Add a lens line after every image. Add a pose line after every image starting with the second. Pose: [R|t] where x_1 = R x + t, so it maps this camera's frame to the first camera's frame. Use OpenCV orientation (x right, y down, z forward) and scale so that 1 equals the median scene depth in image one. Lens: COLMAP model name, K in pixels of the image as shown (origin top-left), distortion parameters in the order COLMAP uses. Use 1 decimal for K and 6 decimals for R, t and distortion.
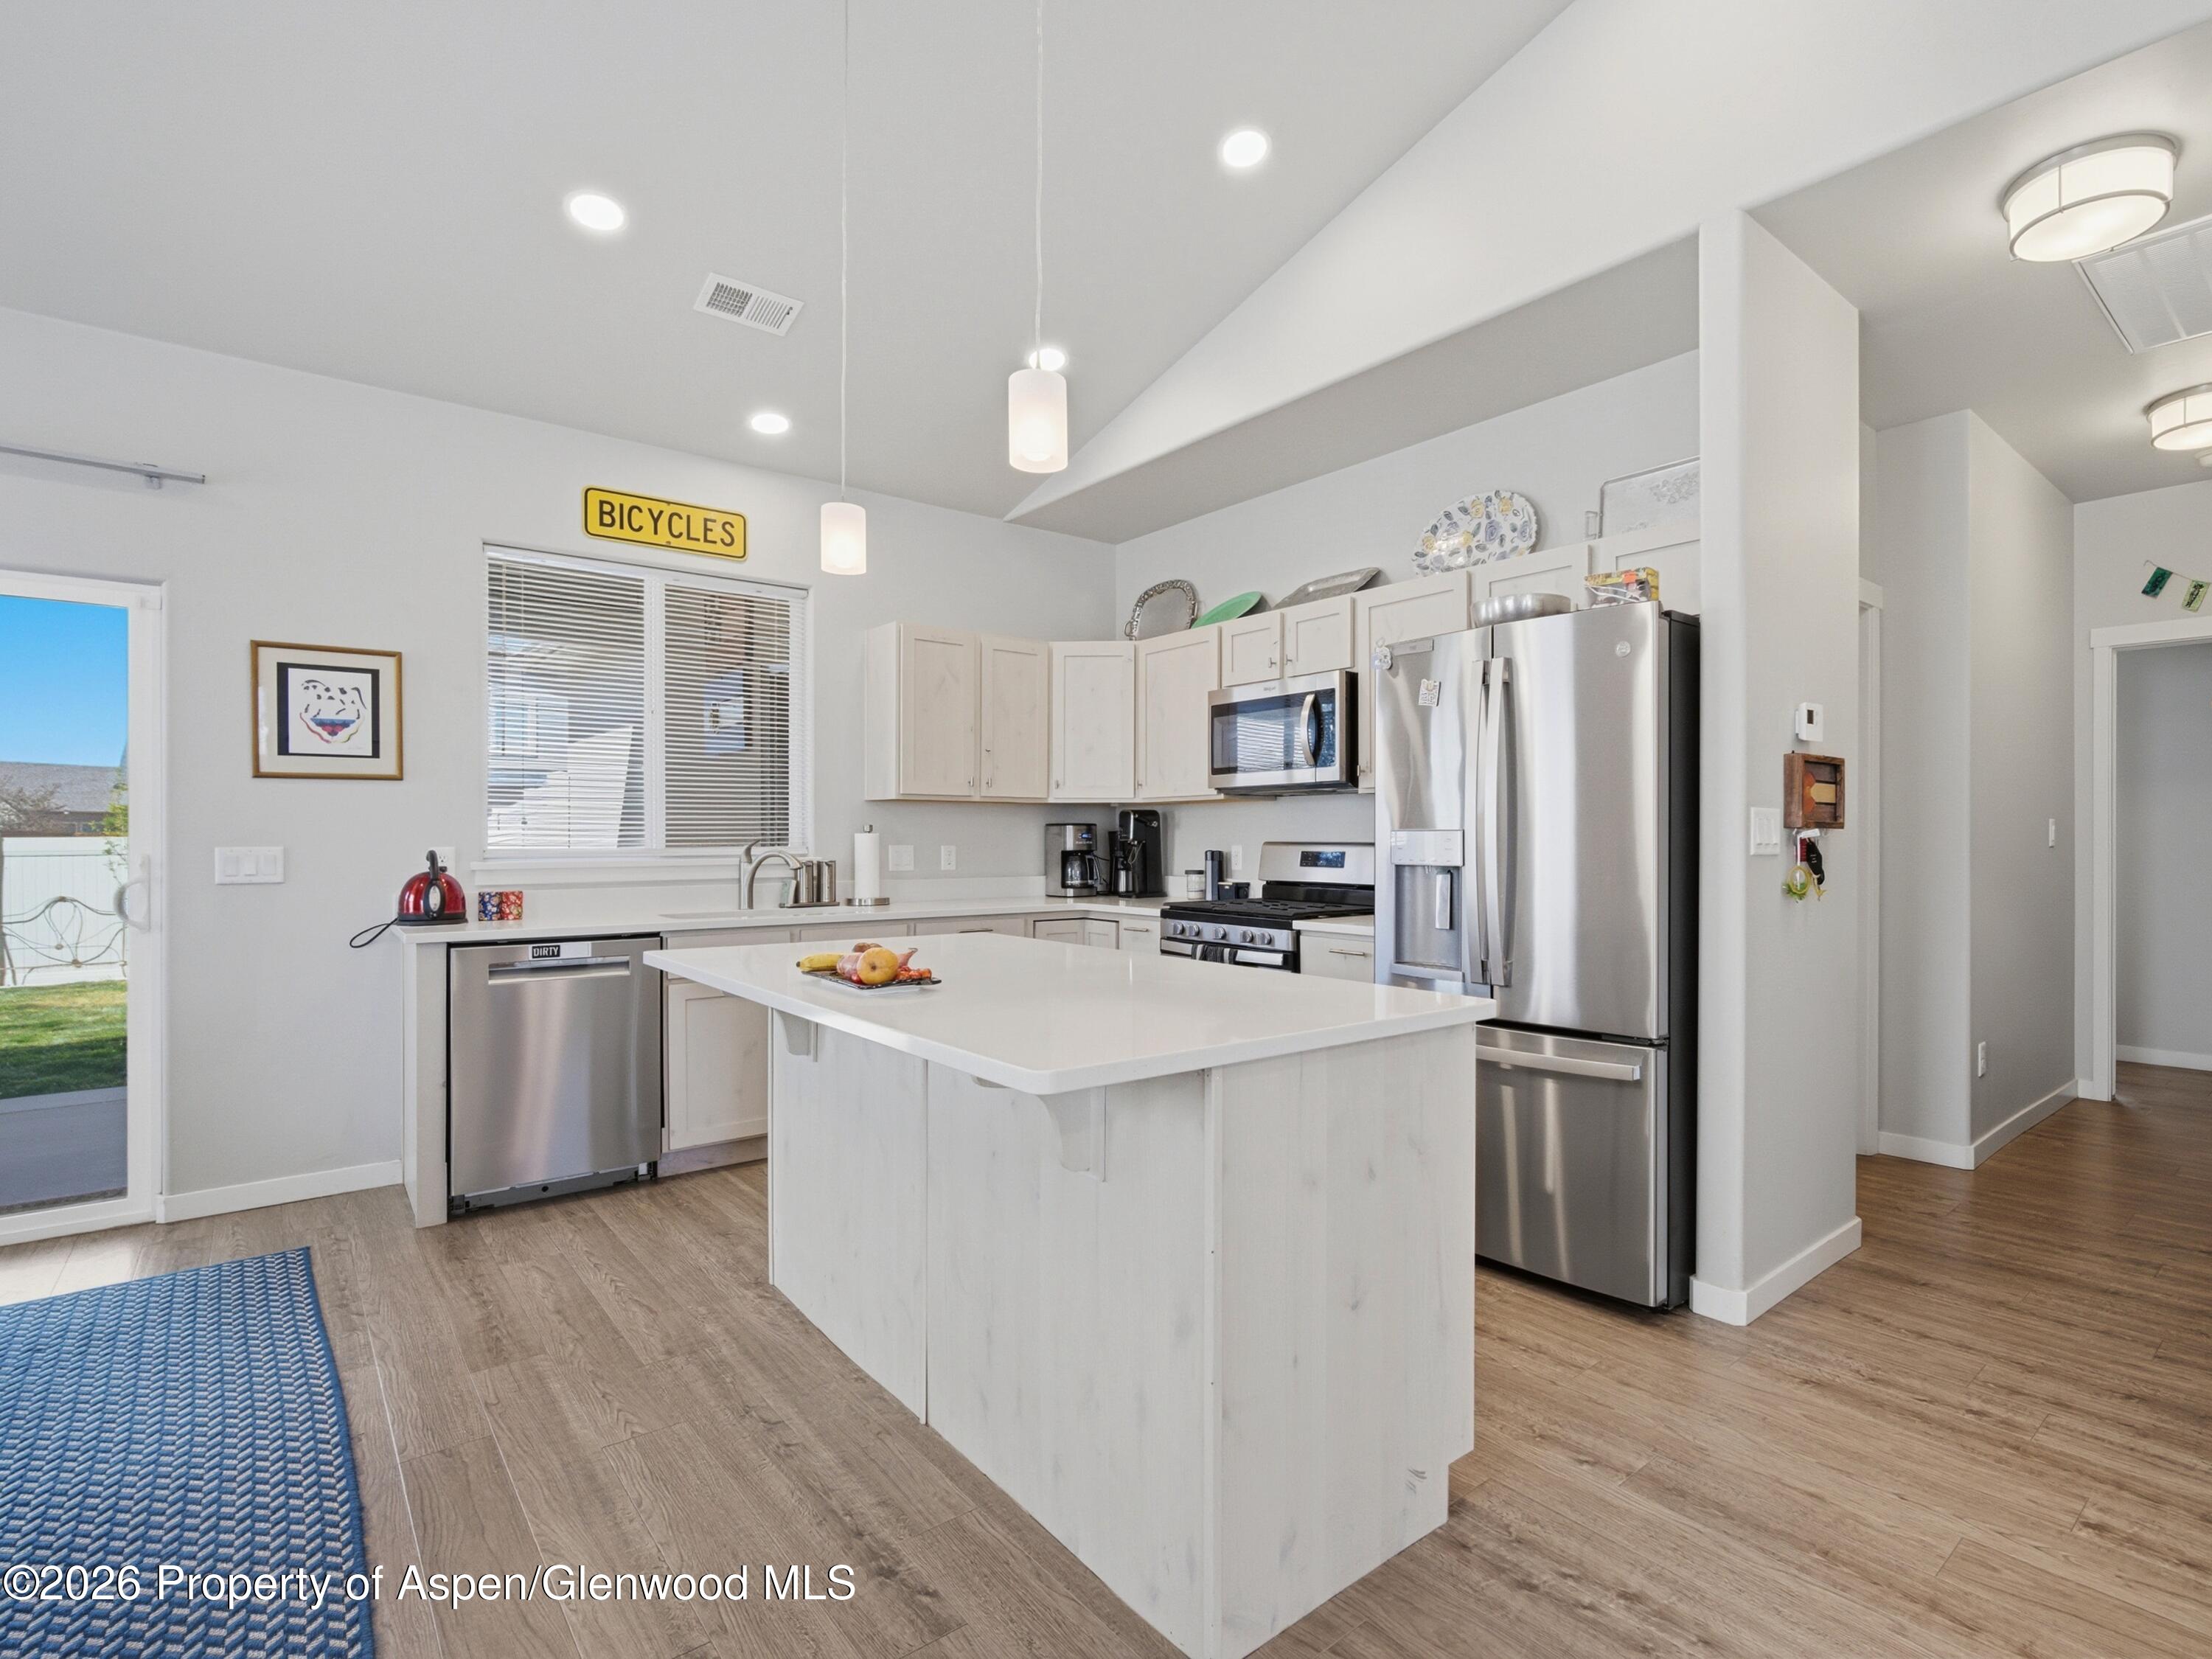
lens RADIAL K [[1106.1, 0, 1235.1], [0, 1106.1, 837.8], [0, 0, 1]] dist [-0.004977, -0.000291]
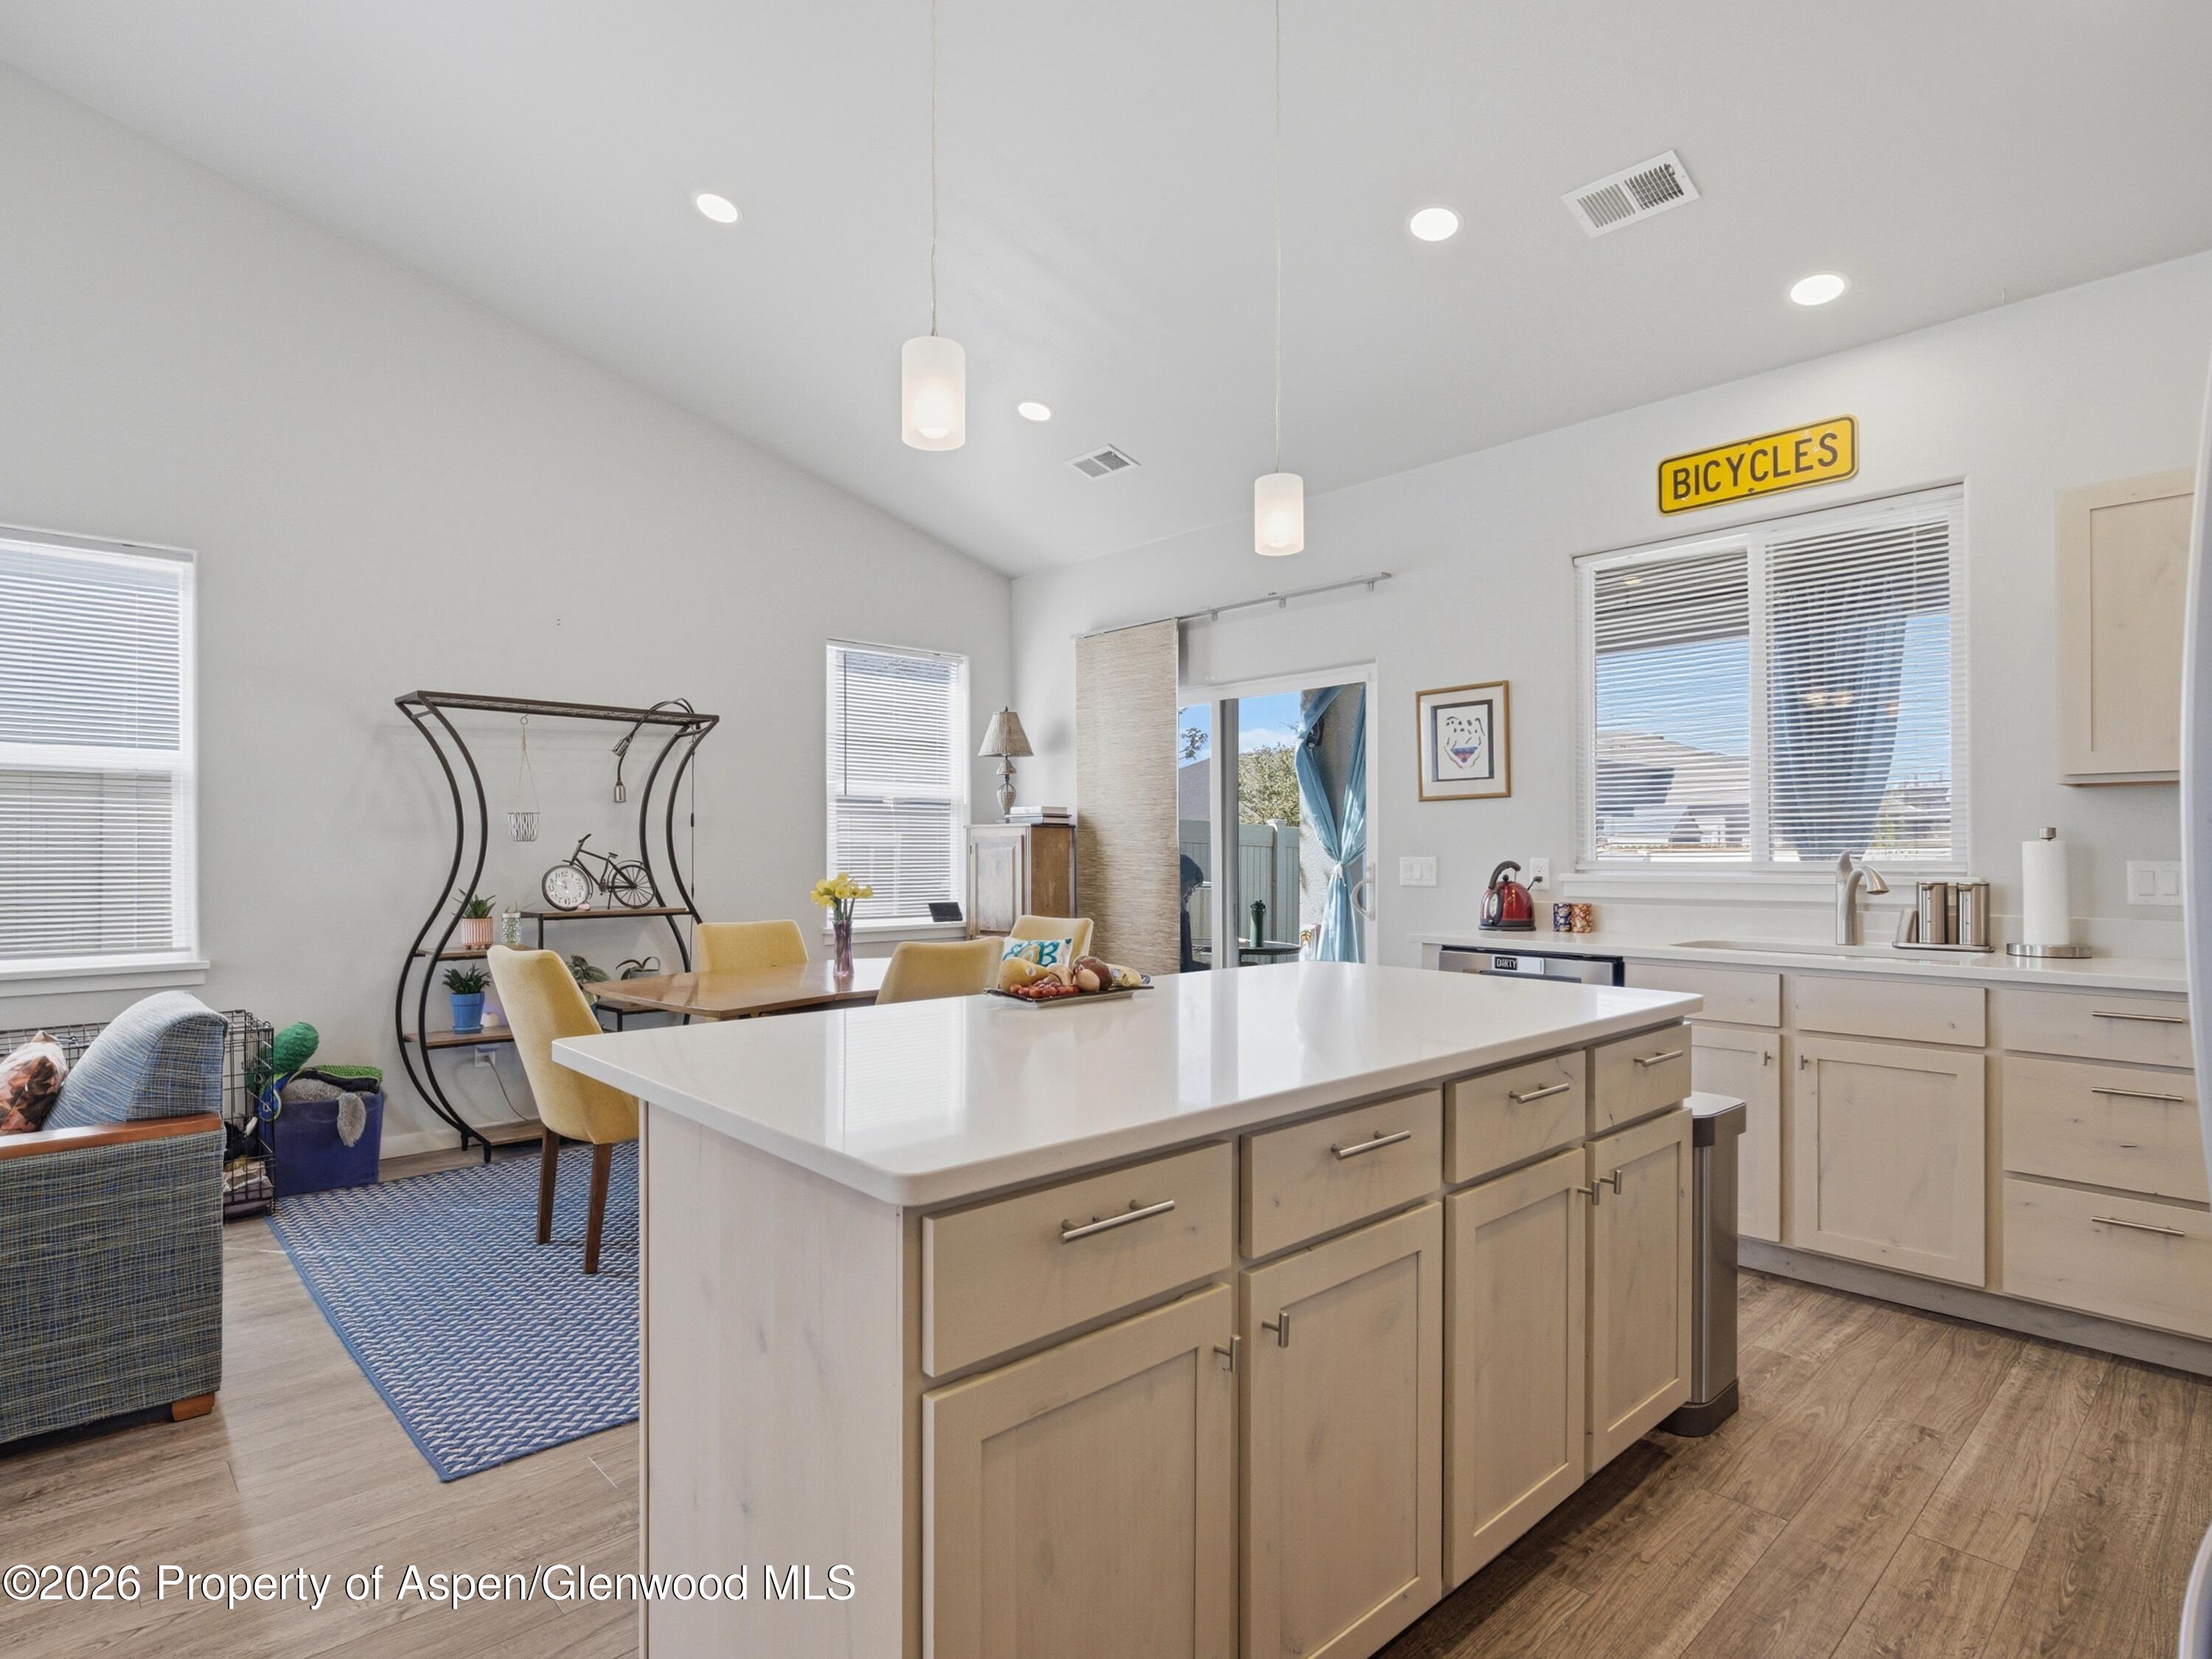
lens RADIAL K [[1153.5, 0, 1091.4], [0, 1153.5, 848.5], [0, 0, 1]] dist [-0.016975, 0.000432]
pose [[0.013510, -0.002816, -0.999905, 0.334105], [0.000811, 0.999996, -0.002806, 0.001519], [0.999908, -0.000773, 0.013513, 0.500957]]
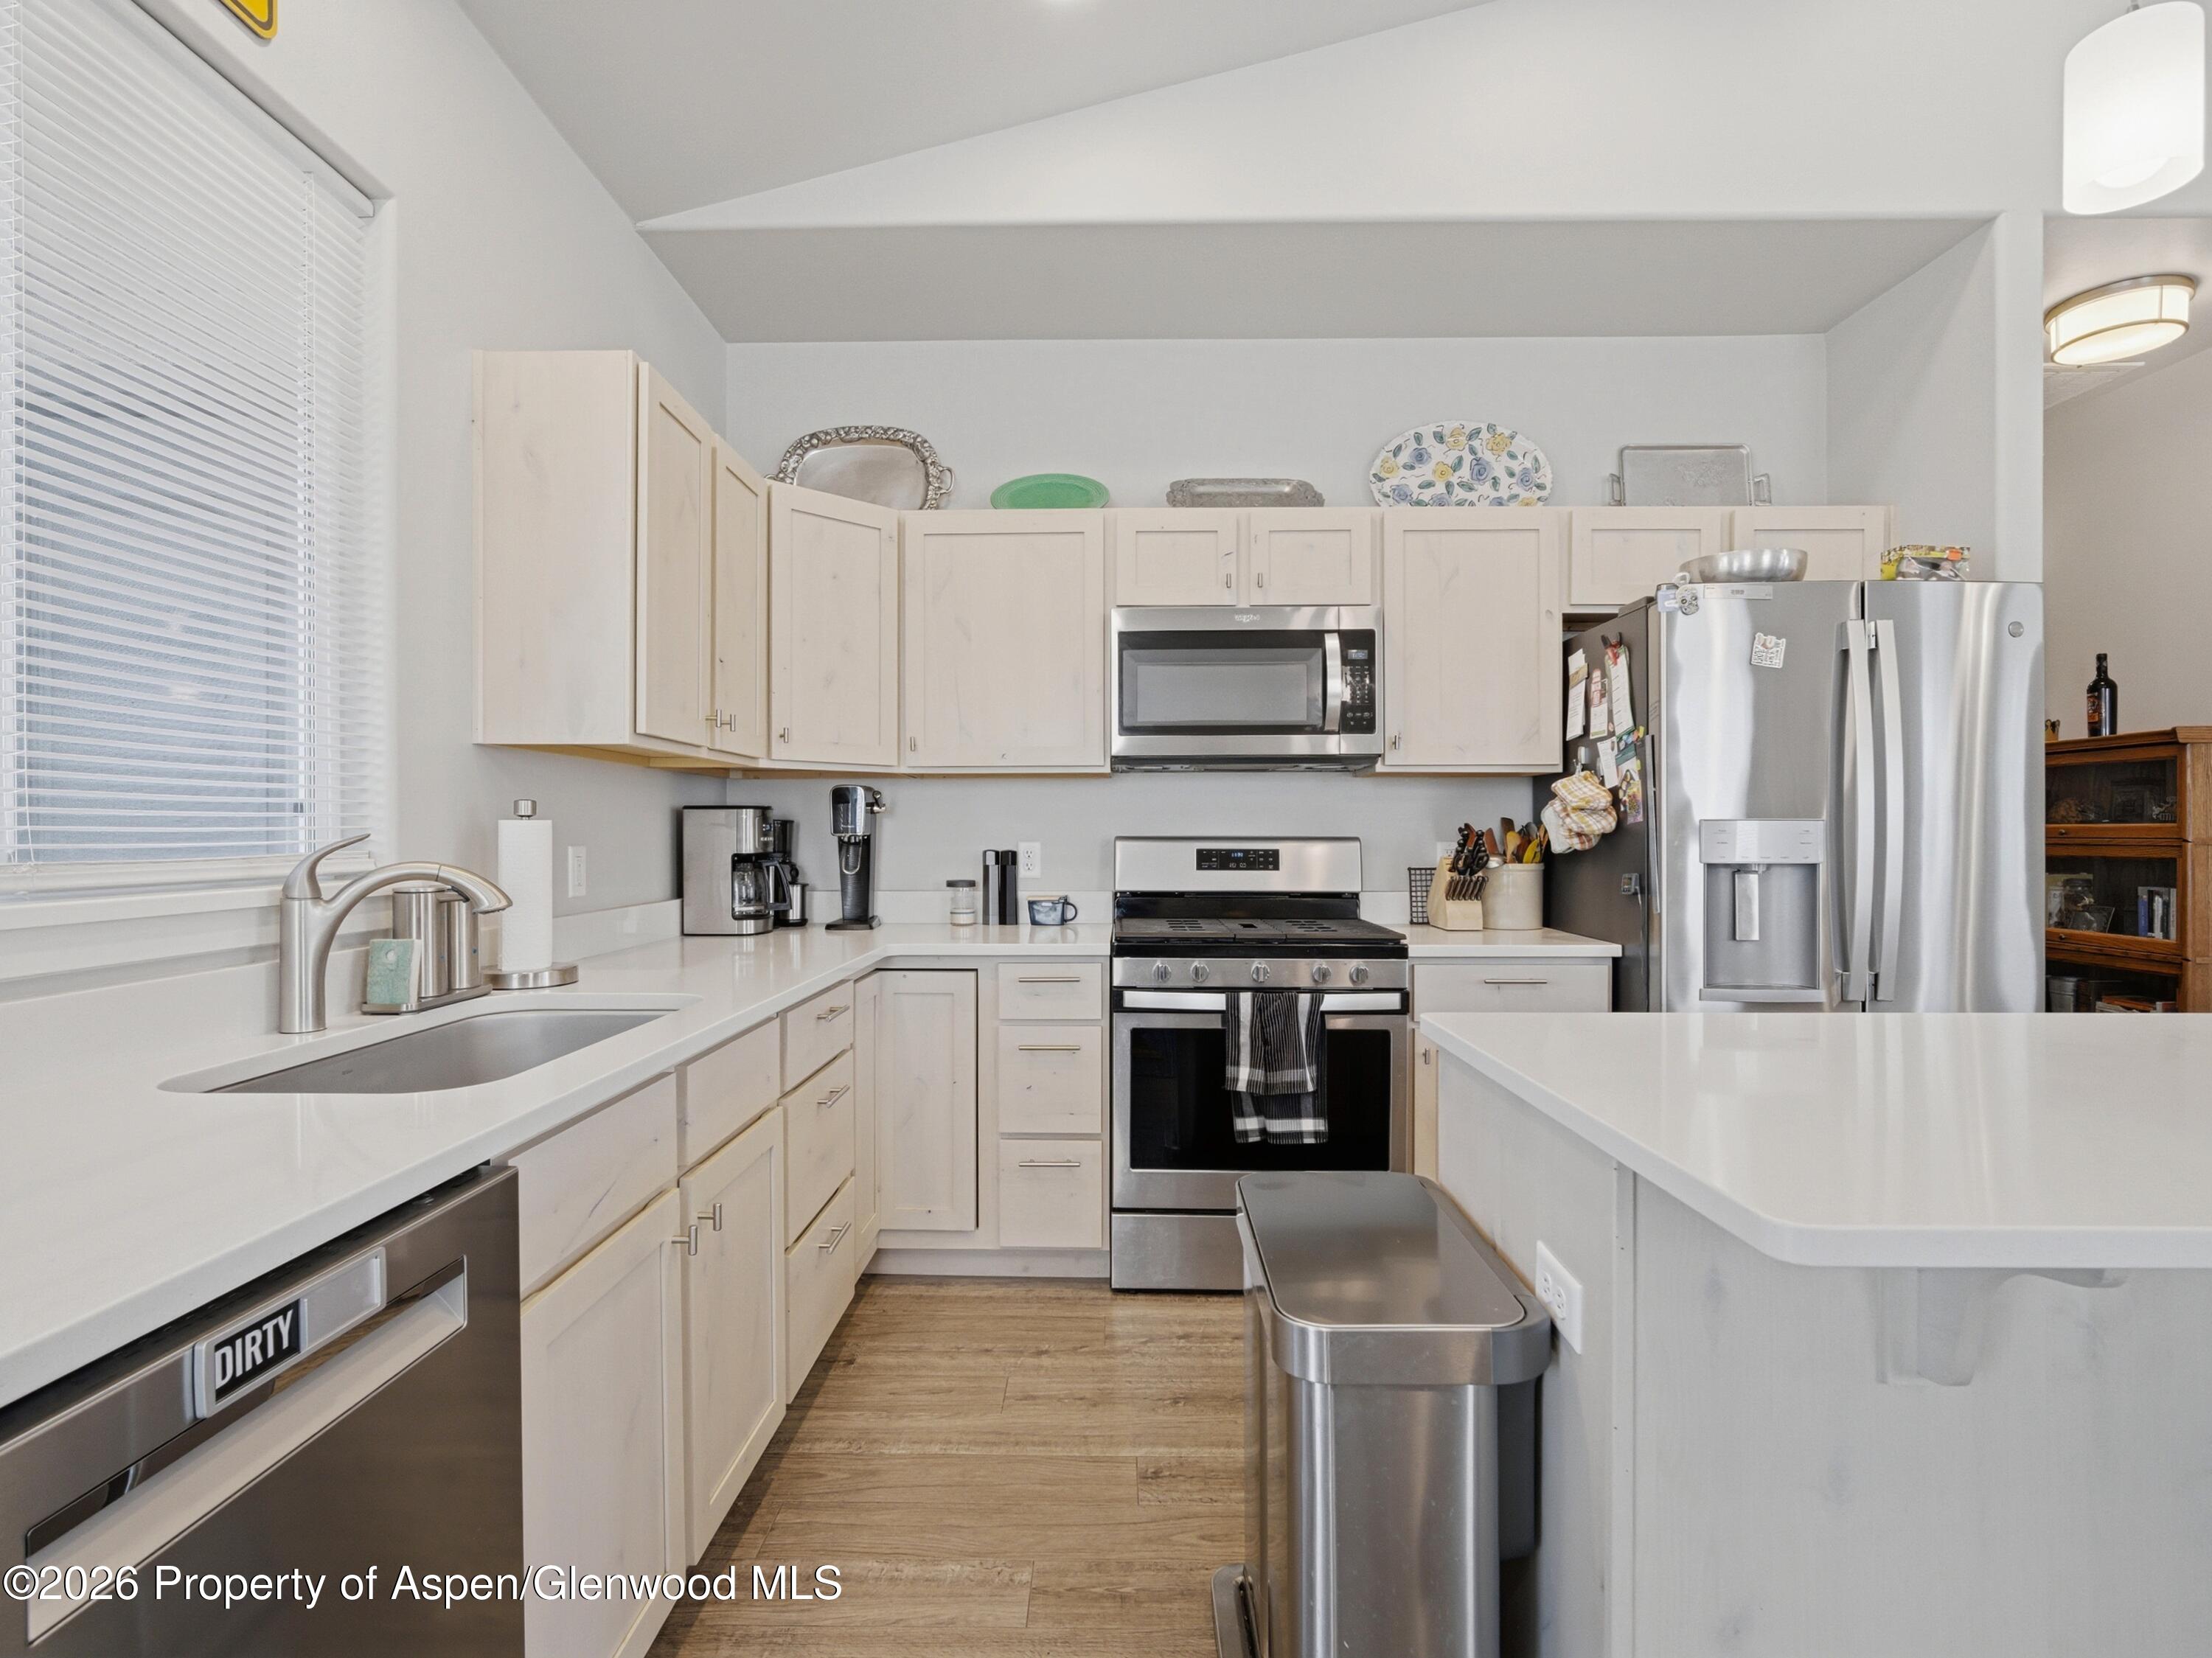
lens RADIAL K [[1105.2, 0, 1106.0], [0, 1105.2, 829.0], [0, 0, 1]] dist [-0.003611, -0.000478]
pose [[0.676107, 0.001850, 0.736802, -0.548928], [0.001342, 0.999992, -0.003742, 0.001746], [-0.736803, 0.003519, 0.676099, 0.595073]]
